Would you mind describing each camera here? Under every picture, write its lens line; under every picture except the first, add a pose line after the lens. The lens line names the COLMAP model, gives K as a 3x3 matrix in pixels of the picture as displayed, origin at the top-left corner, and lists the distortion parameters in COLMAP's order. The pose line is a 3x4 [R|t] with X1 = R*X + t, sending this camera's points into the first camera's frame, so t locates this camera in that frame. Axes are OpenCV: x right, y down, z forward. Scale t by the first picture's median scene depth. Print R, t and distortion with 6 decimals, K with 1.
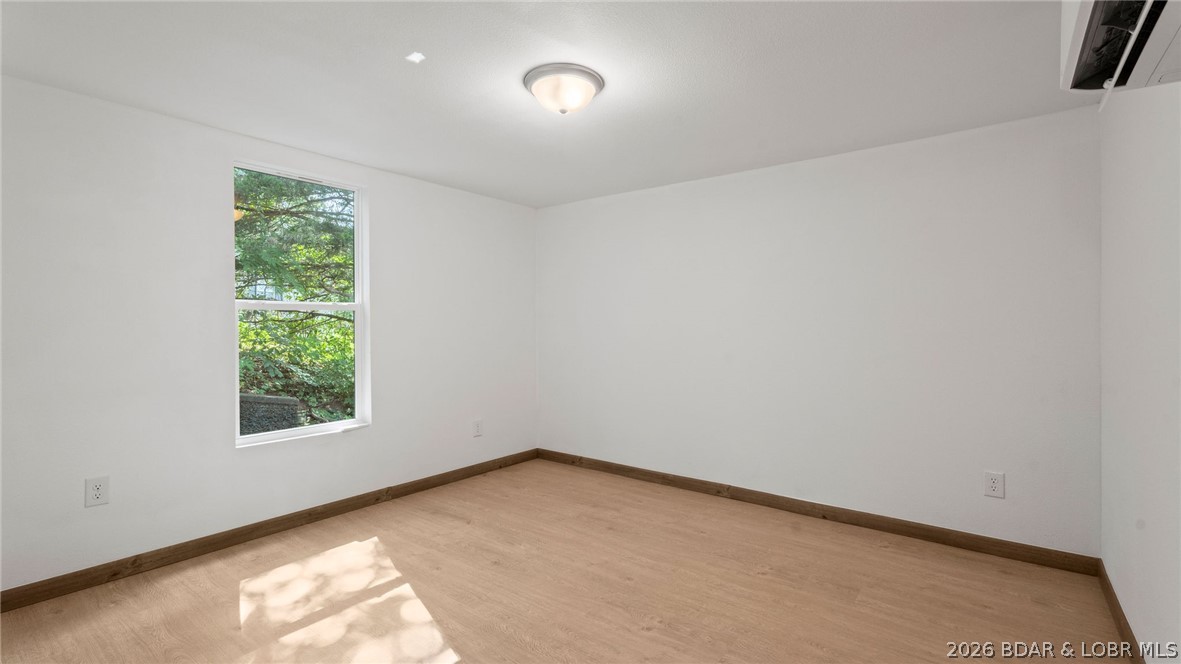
lens RADIAL K [[530.2, 0, 590.5], [0, 530.2, 332.0], [0, 0, 1]] dist [0.010460, -0.000251]
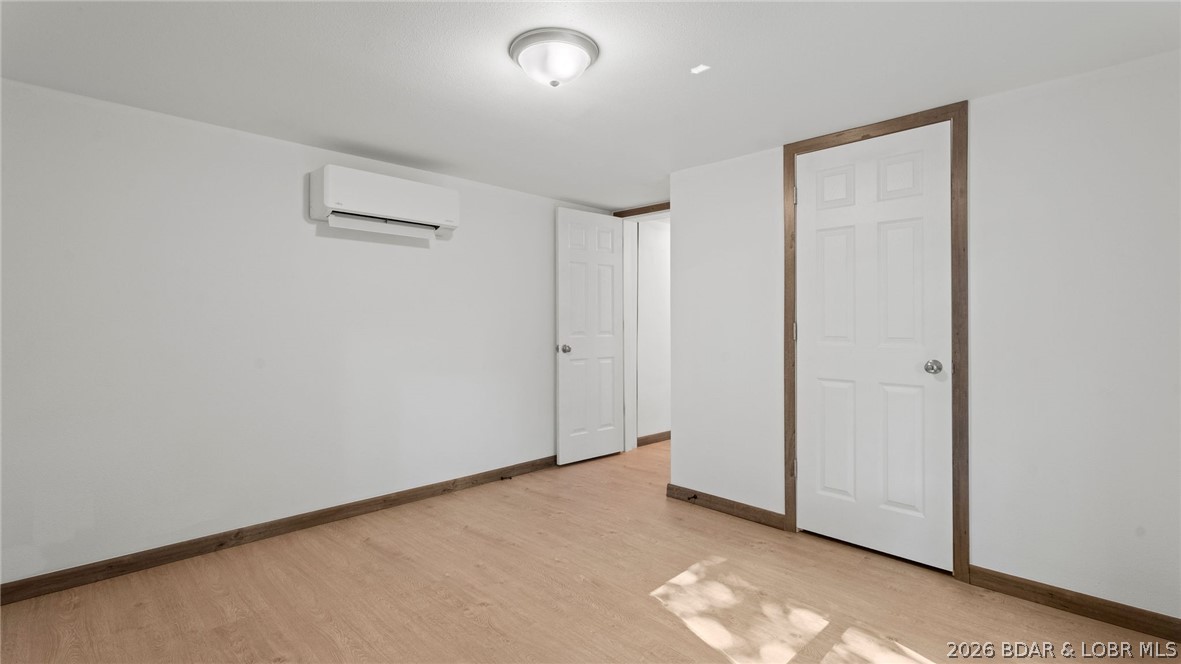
lens RADIAL K [[530.1, 0, 579.4], [0, 530.1, 319.8], [0, 0, 1]] dist [0.000474, -0.000011]
pose [[-0.990738, 0.000373, 0.135790, -0.217869], [0.001295, 0.999977, 0.006705, -0.026316], [-0.135785, 0.006818, -0.990715, 1.907782]]
